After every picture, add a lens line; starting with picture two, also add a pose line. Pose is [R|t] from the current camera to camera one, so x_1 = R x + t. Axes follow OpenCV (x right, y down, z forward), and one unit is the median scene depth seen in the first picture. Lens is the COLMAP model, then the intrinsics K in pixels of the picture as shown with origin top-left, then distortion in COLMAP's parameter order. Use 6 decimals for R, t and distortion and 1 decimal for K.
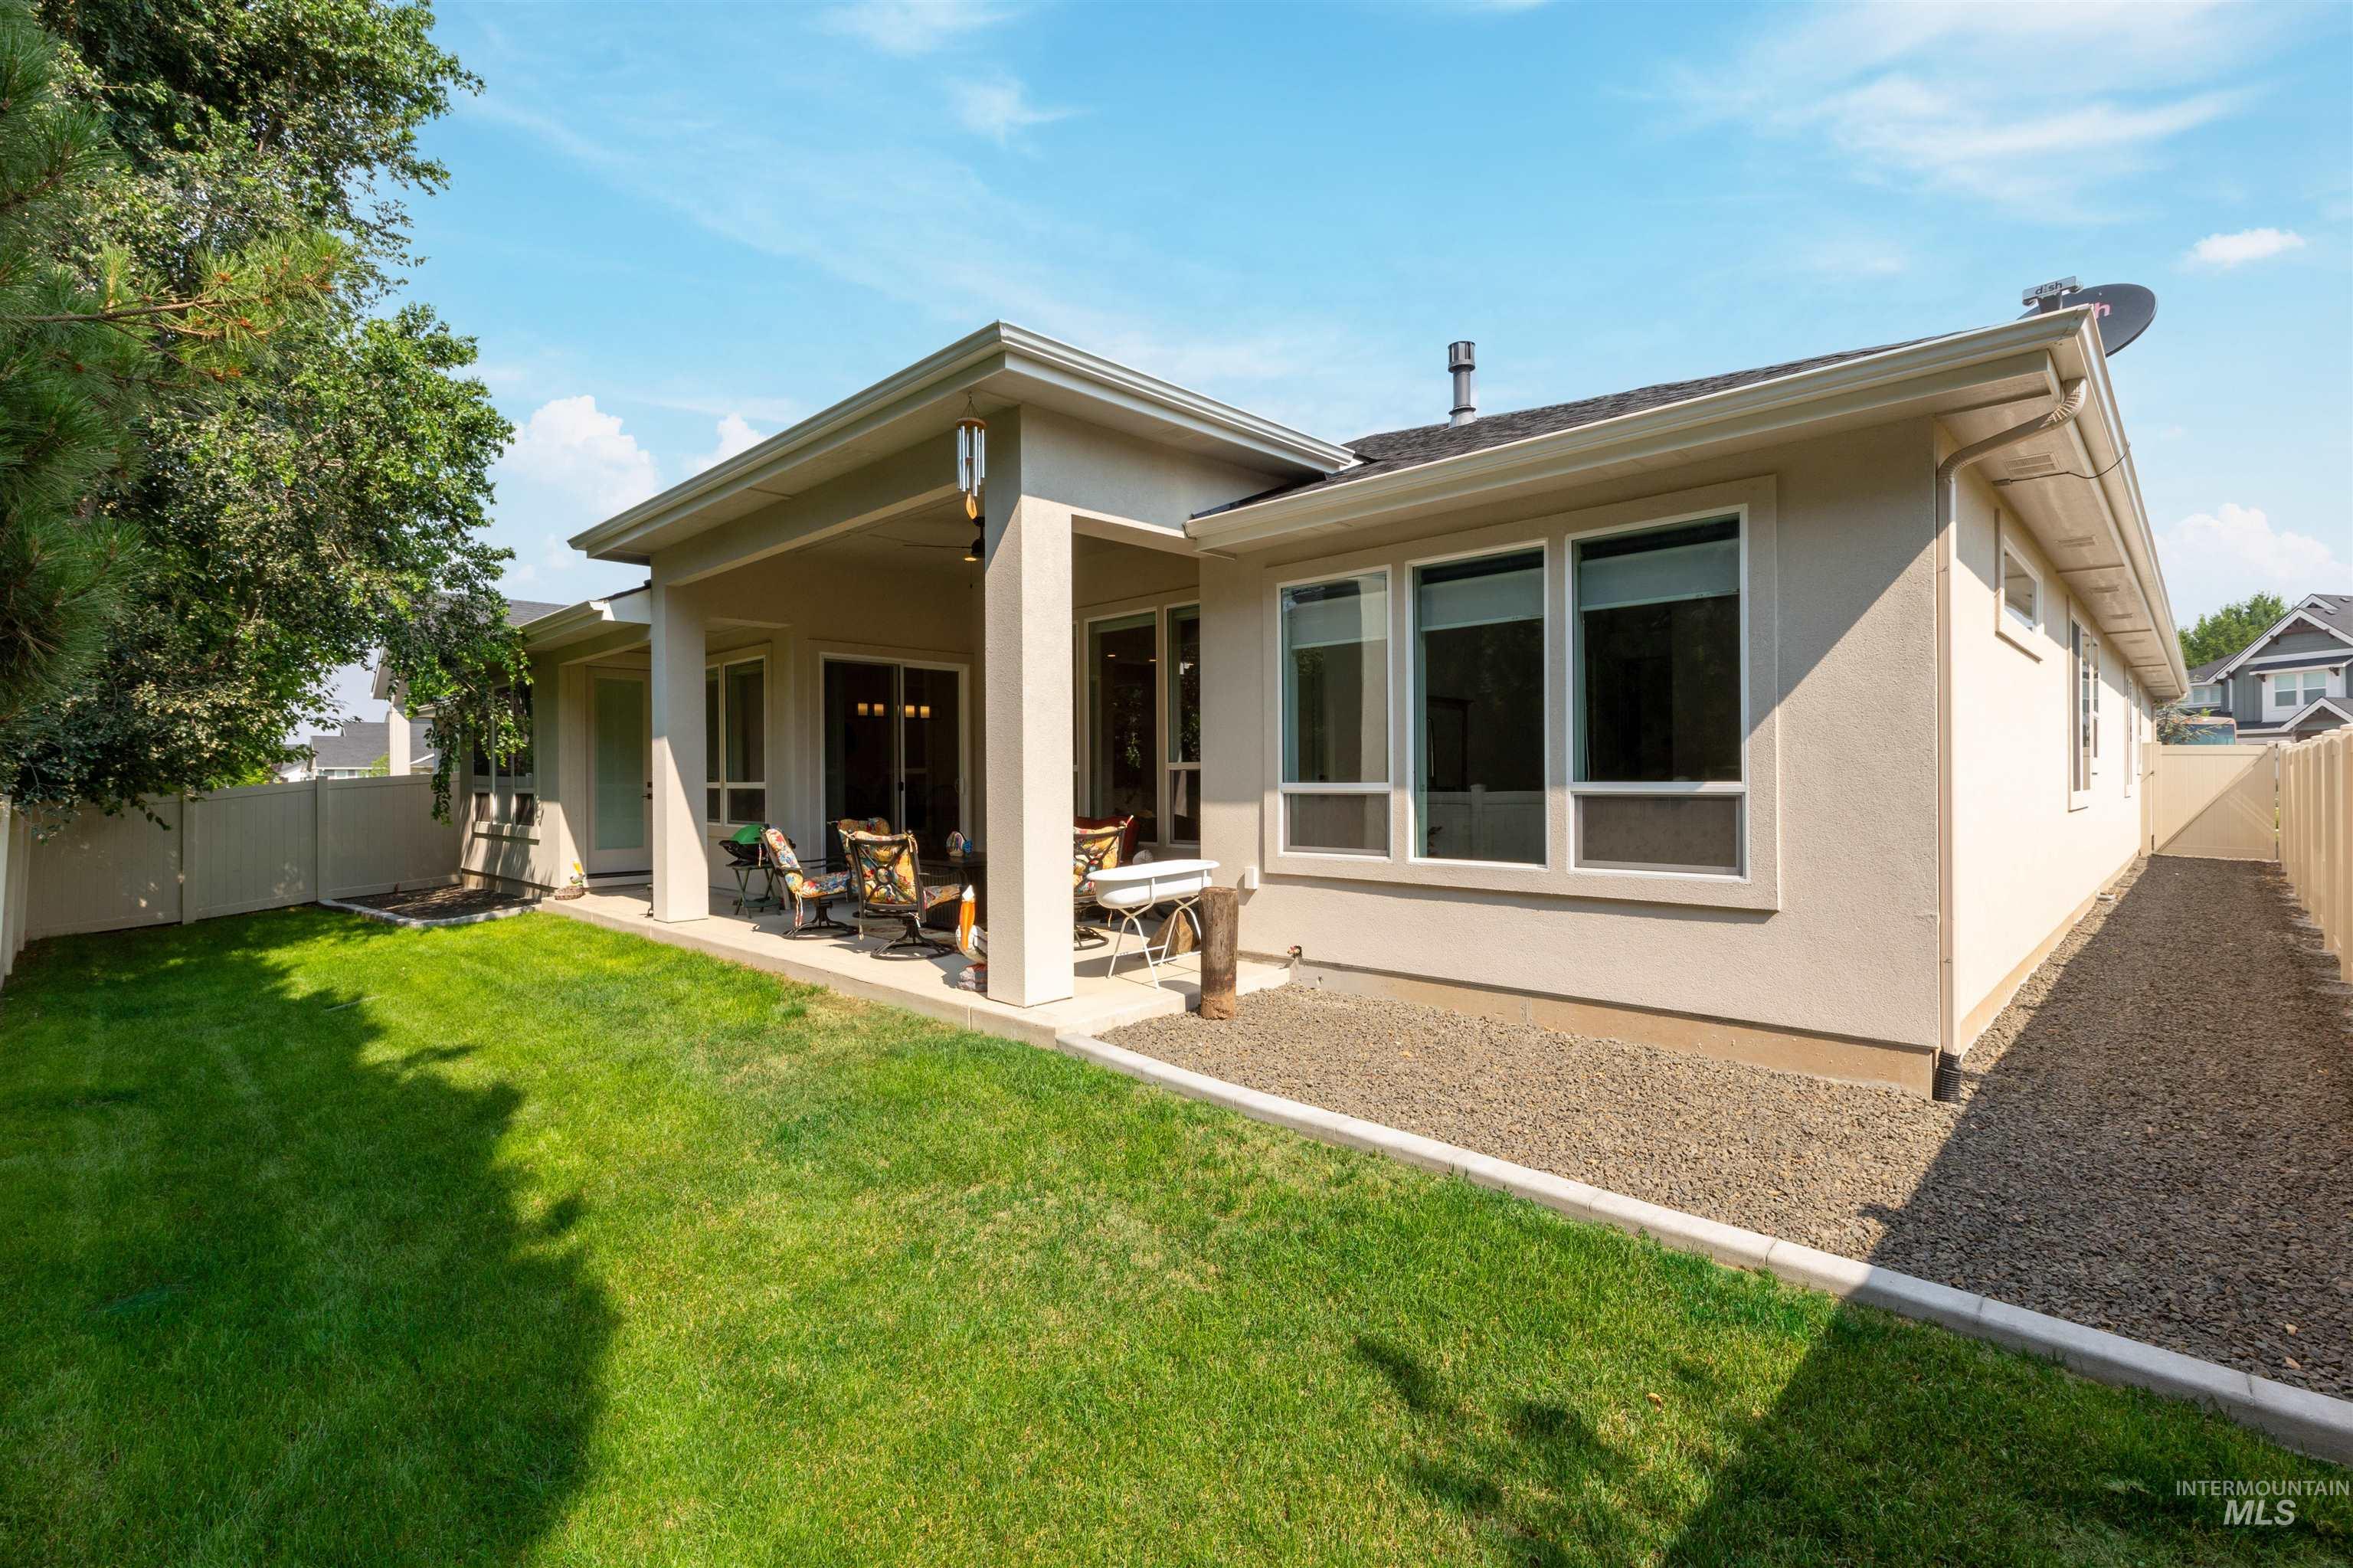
lens RADIAL K [[1064.2, 0, 1176.5], [0, 1064.2, 784.0], [0, 0, 1]] dist [-0.063187, 0.000060]
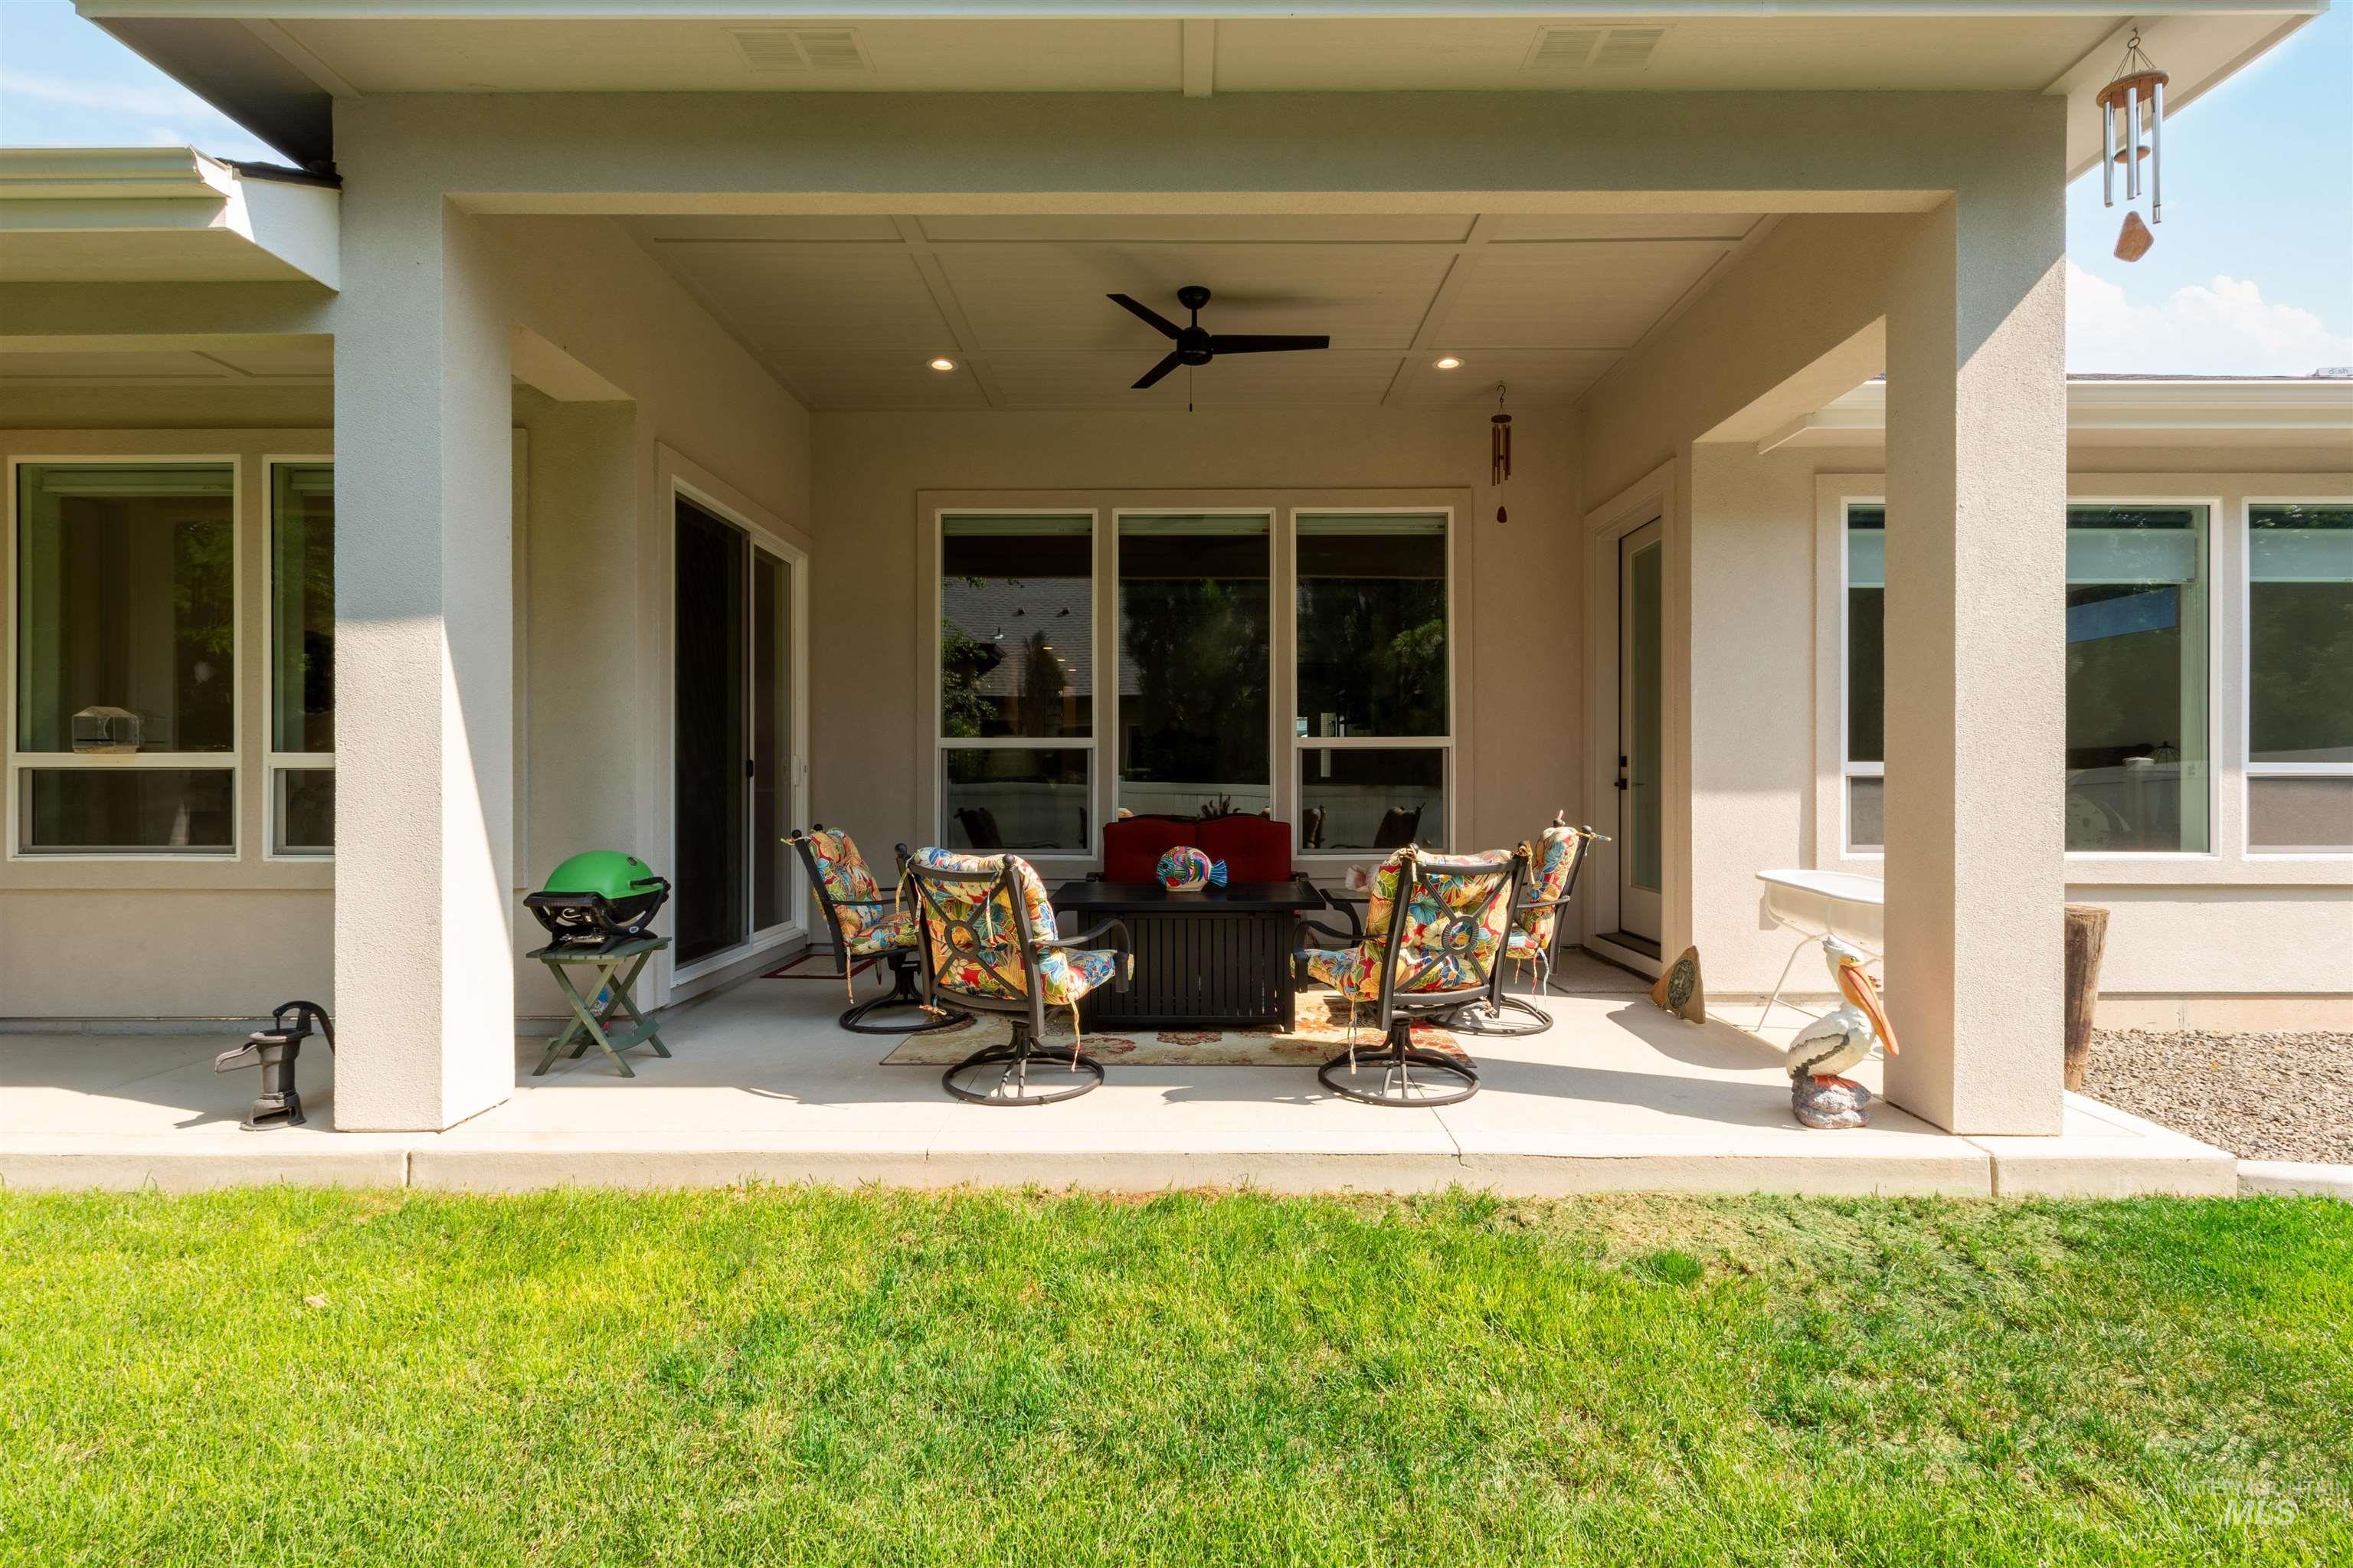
lens RADIAL K [[1095.9, 0, 1169.0], [0, 1095.9, 784.9], [0, 0, 1]] dist [-0.008487, 0.000425]
pose [[0.723116, 0.002867, 0.690721, -0.762465], [-0.003658, 0.999993, -0.000321, 0.016720], [-0.690717, -0.002294, 0.723121, 0.745709]]
